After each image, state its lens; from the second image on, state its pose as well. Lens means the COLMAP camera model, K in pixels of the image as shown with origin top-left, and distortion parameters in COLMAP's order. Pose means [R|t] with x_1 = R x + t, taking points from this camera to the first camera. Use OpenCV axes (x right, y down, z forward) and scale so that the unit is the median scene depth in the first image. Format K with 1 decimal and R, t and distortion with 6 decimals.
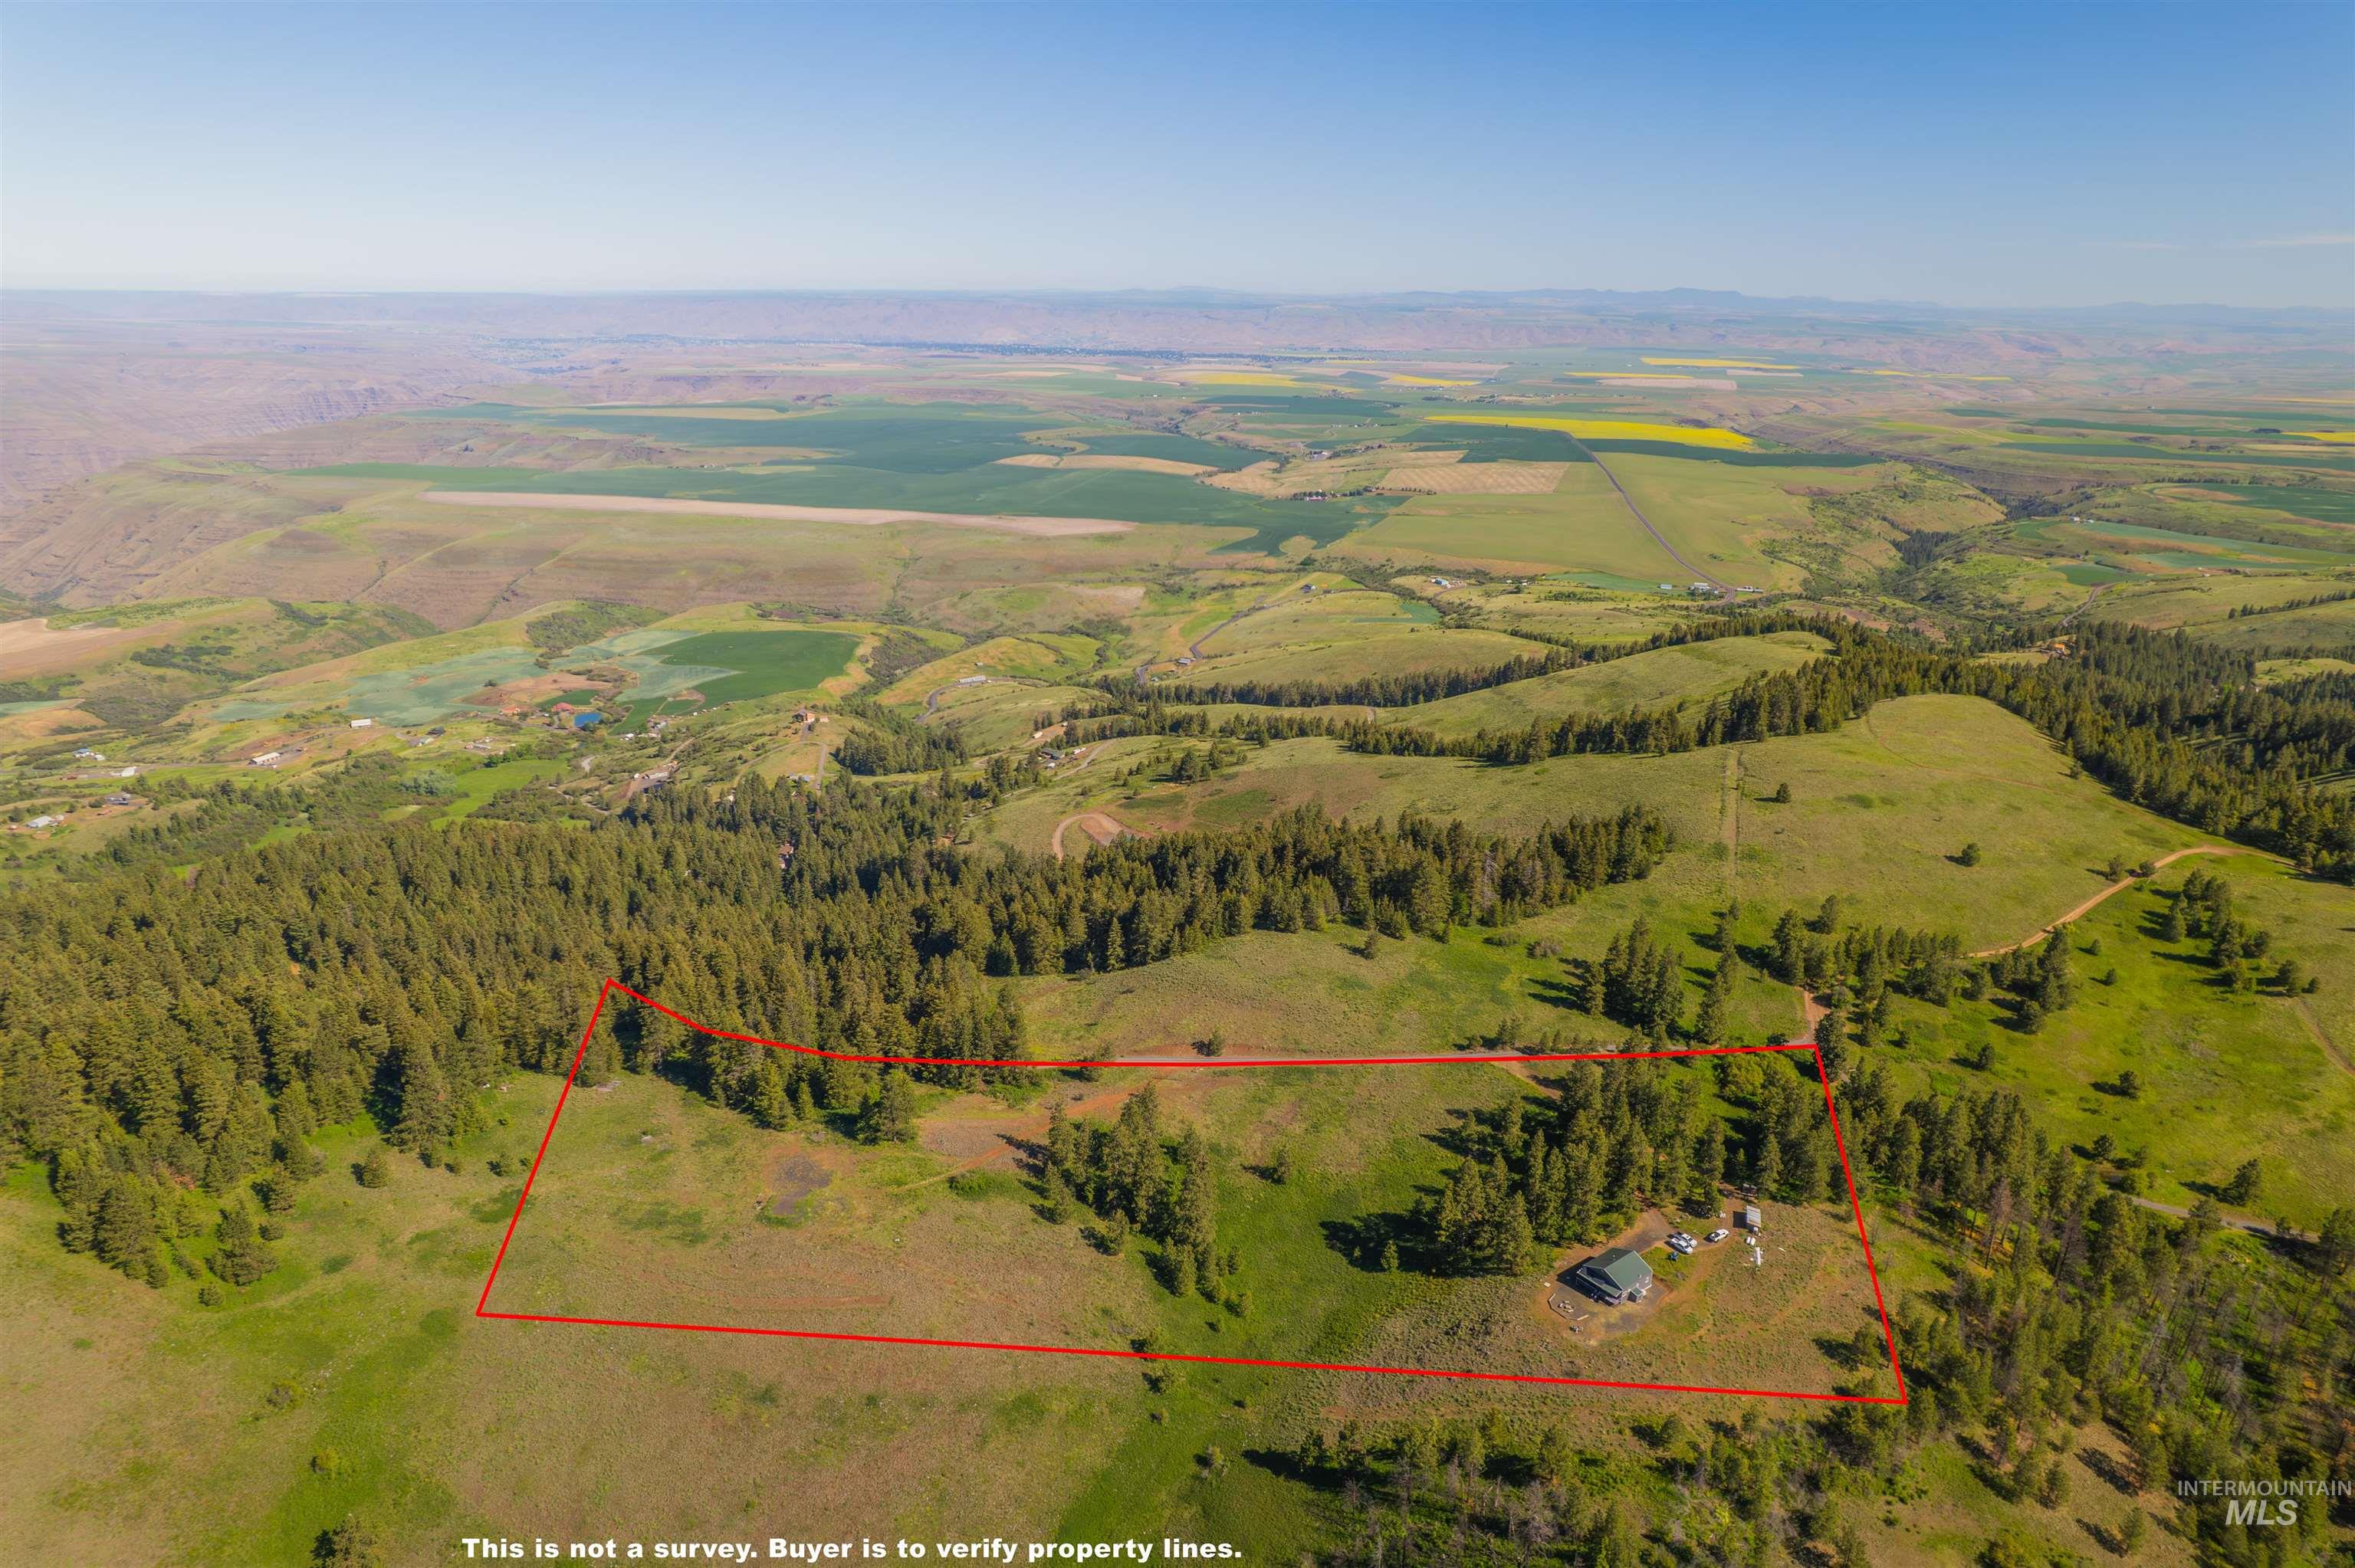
lens RADIAL K [[1511.4, 0, 1186.6], [0, 1511.4, 791.1], [0, 0, 1]] dist [-0.079844, 0.071461]
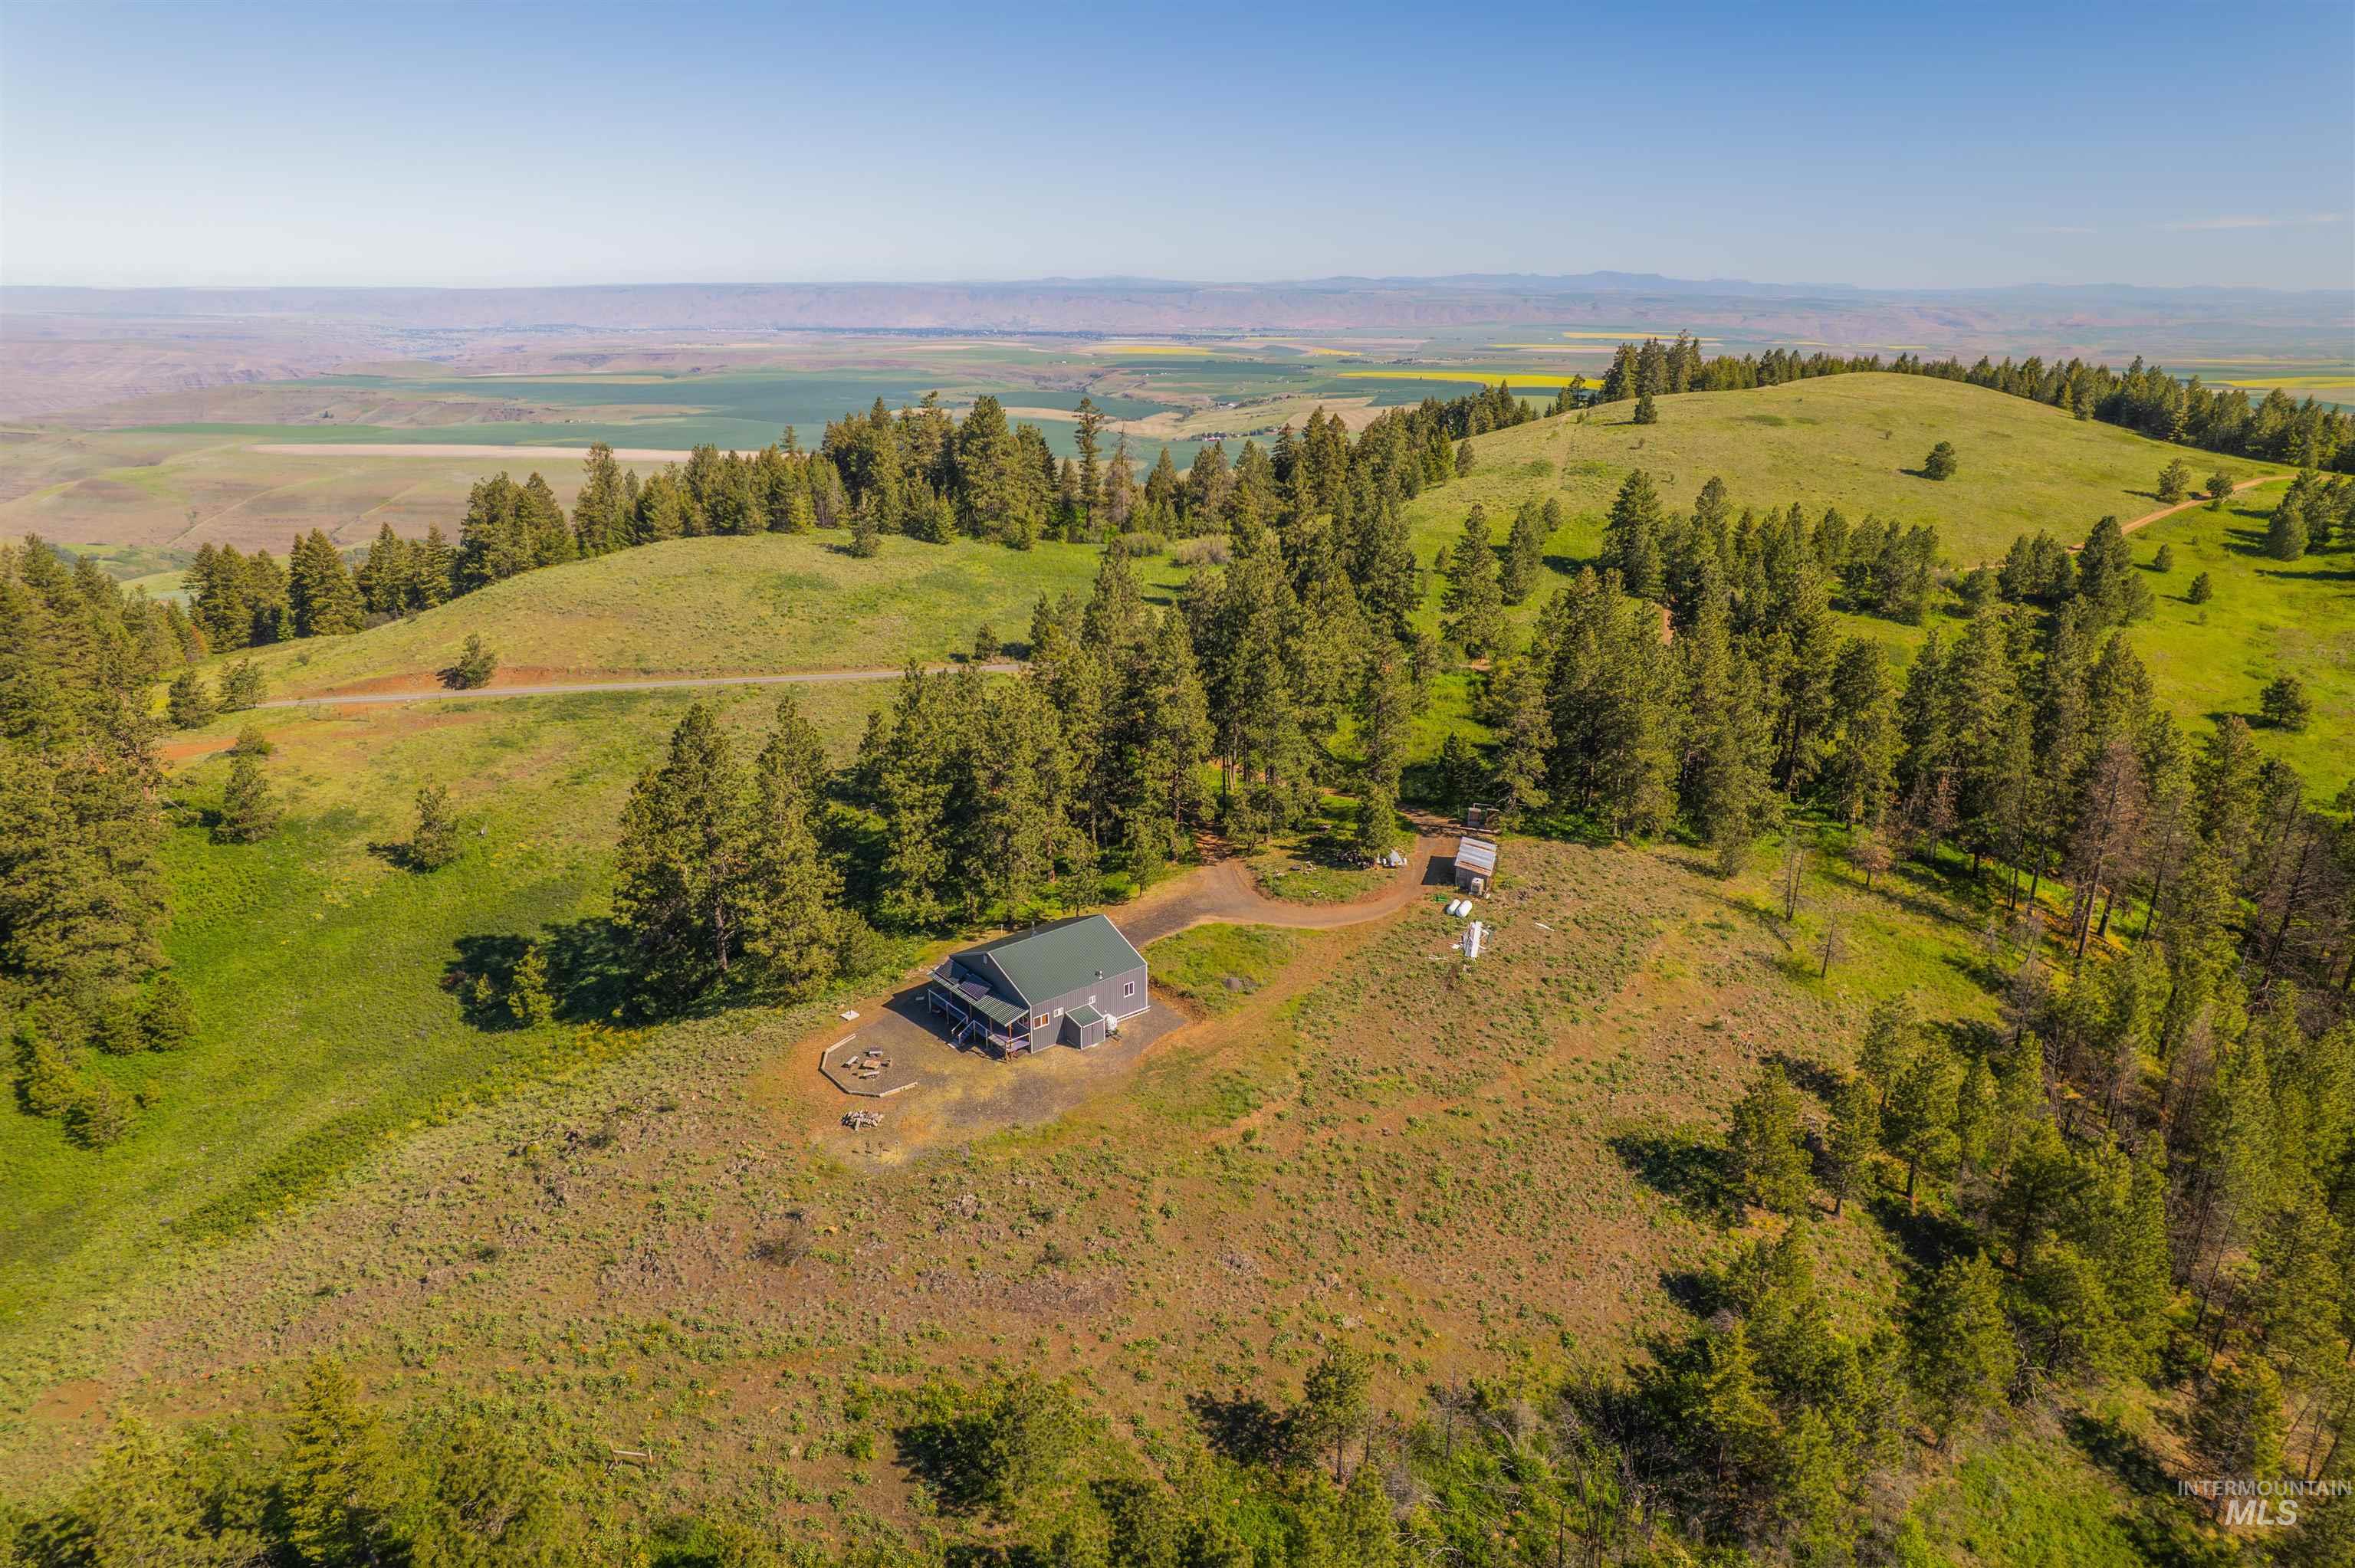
lens RADIAL K [[1511.4, 0, 1186.6], [0, 1511.4, 791.1], [0, 0, 1]] dist [-0.079844, 0.071461]
pose [[0.998916, -0.022570, 0.040716, 0.144668], [0.022395, 0.999738, 0.004750, 0.131708], [-0.040813, -0.003833, 0.999159, 0.307599]]
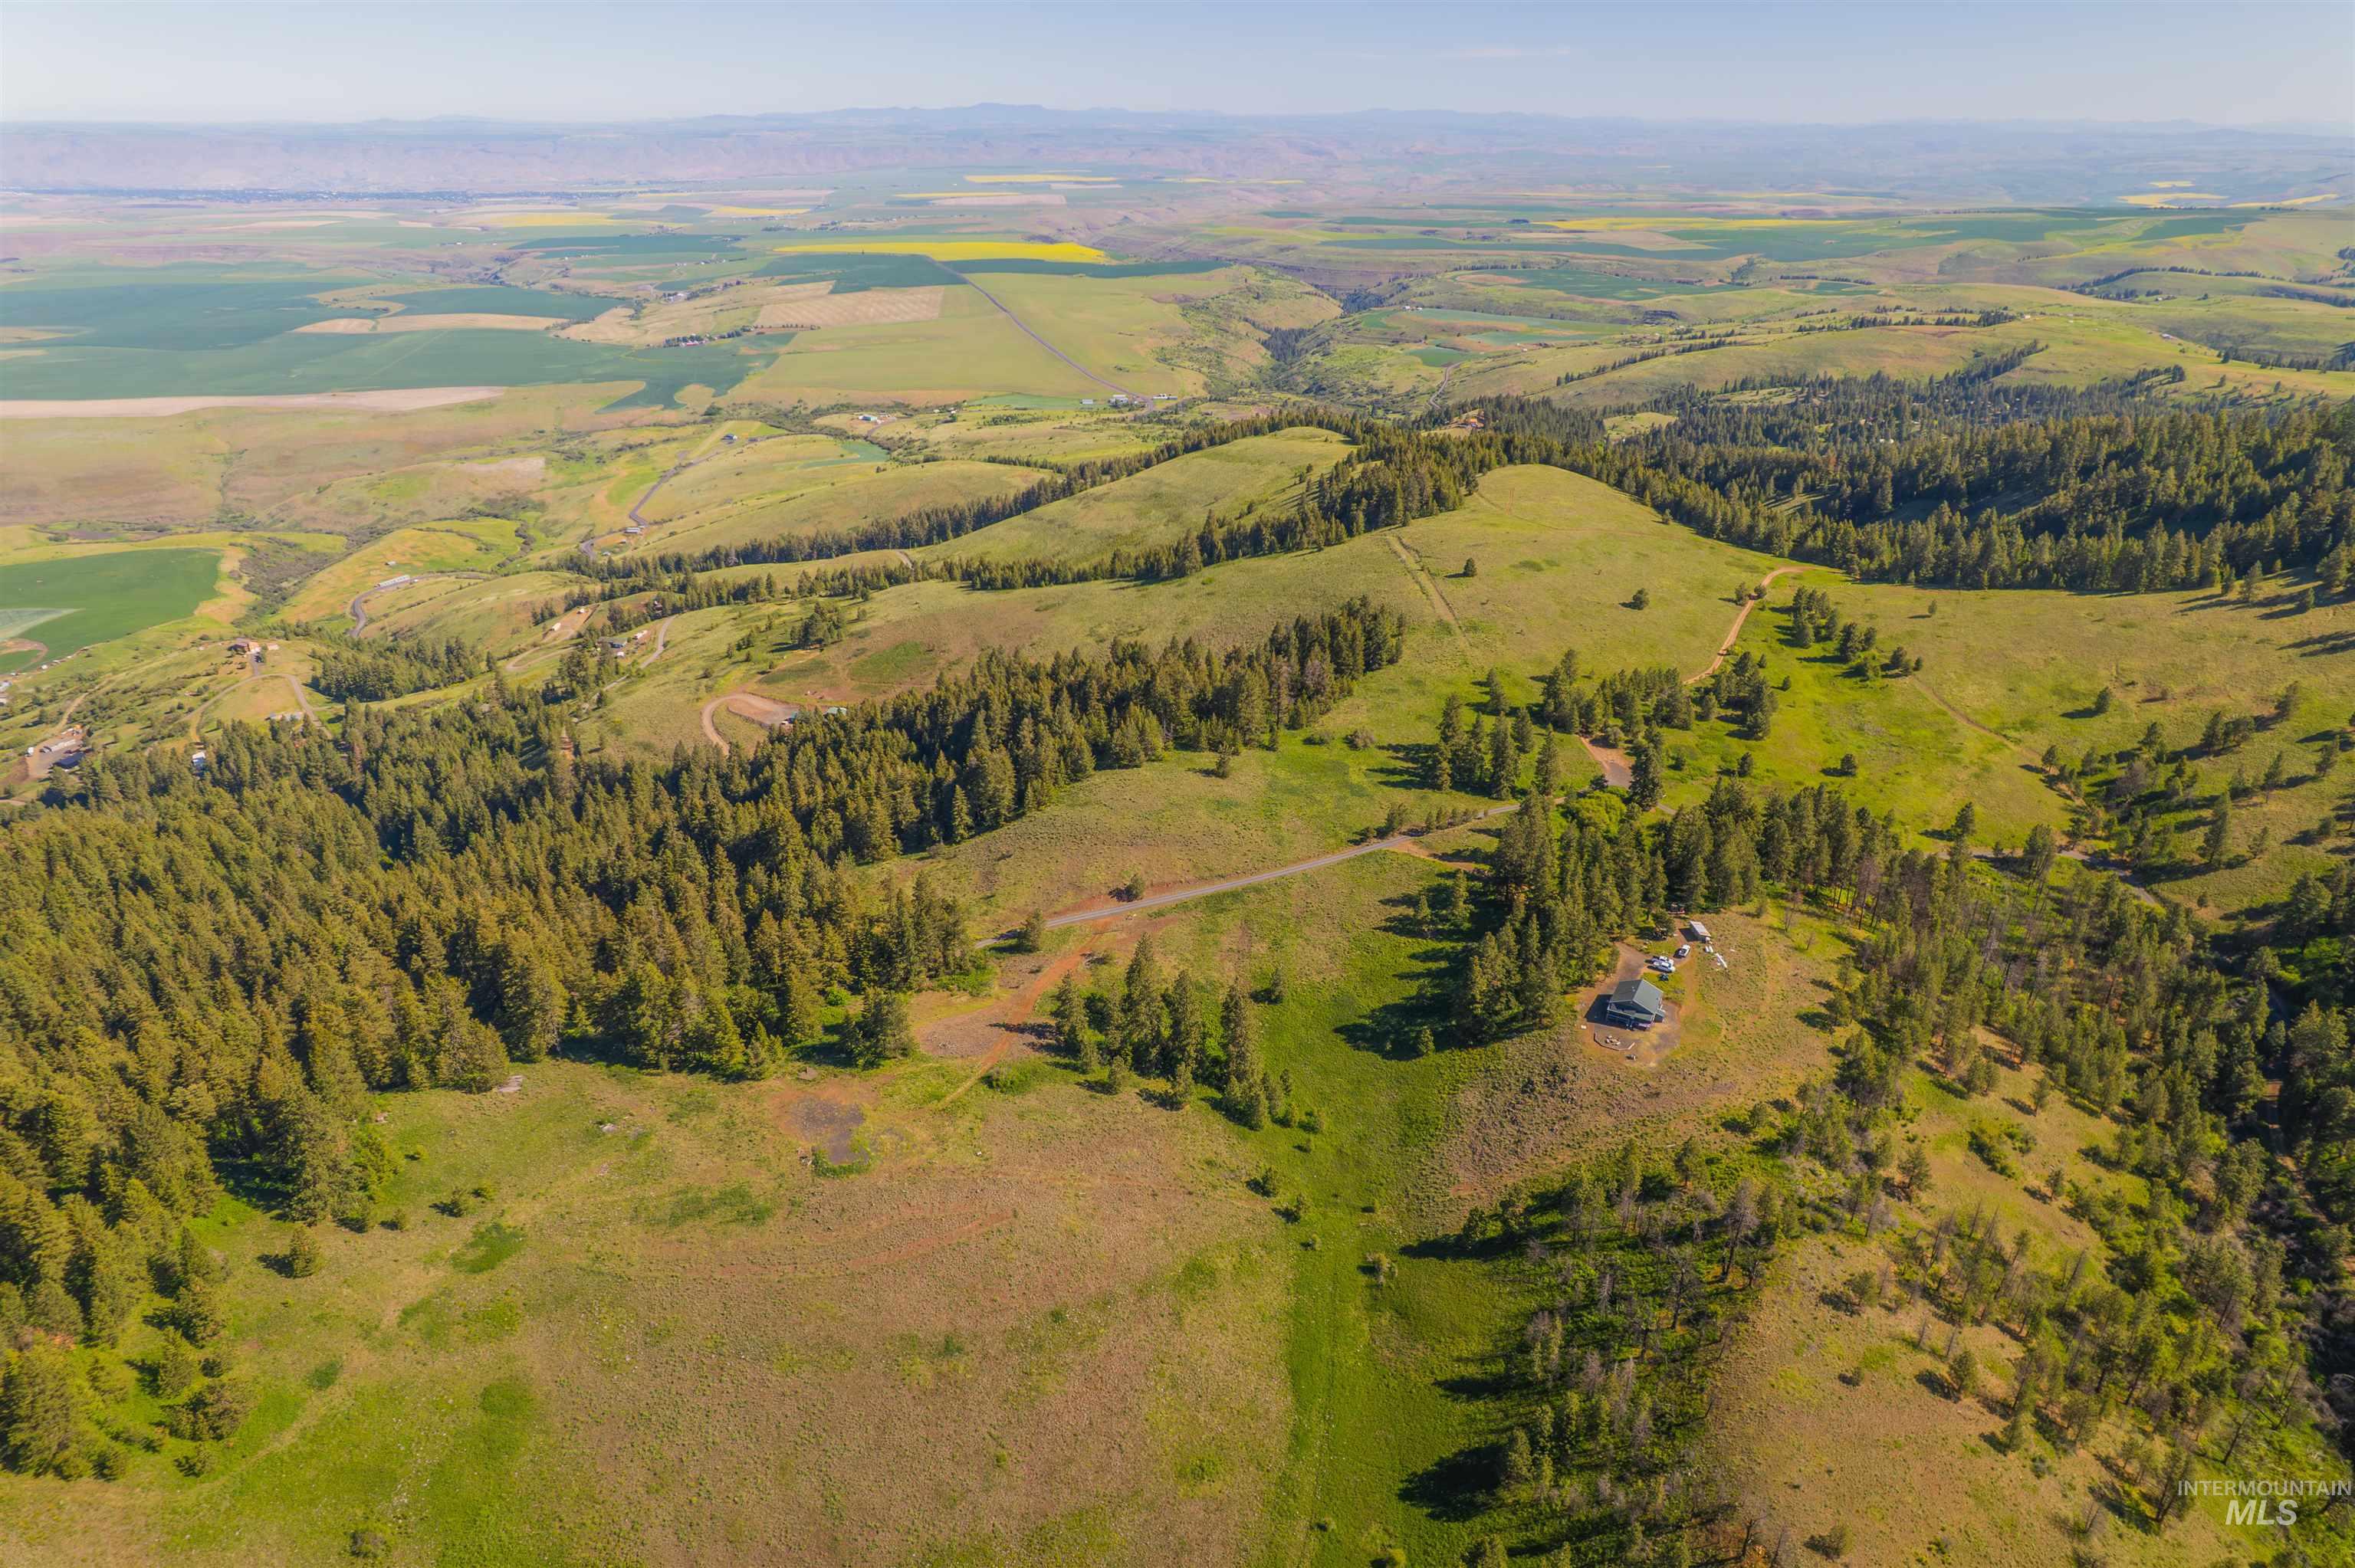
lens RADIAL K [[1511.4, 0, 1186.6], [0, 1511.4, 791.1], [0, 0, 1]] dist [-0.079844, 0.071461]
pose [[0.909310, -0.182759, 0.373837, -0.189308], [0.142073, 0.980759, 0.133892, -0.012545], [-0.391114, -0.068637, 0.917779, 0.056981]]
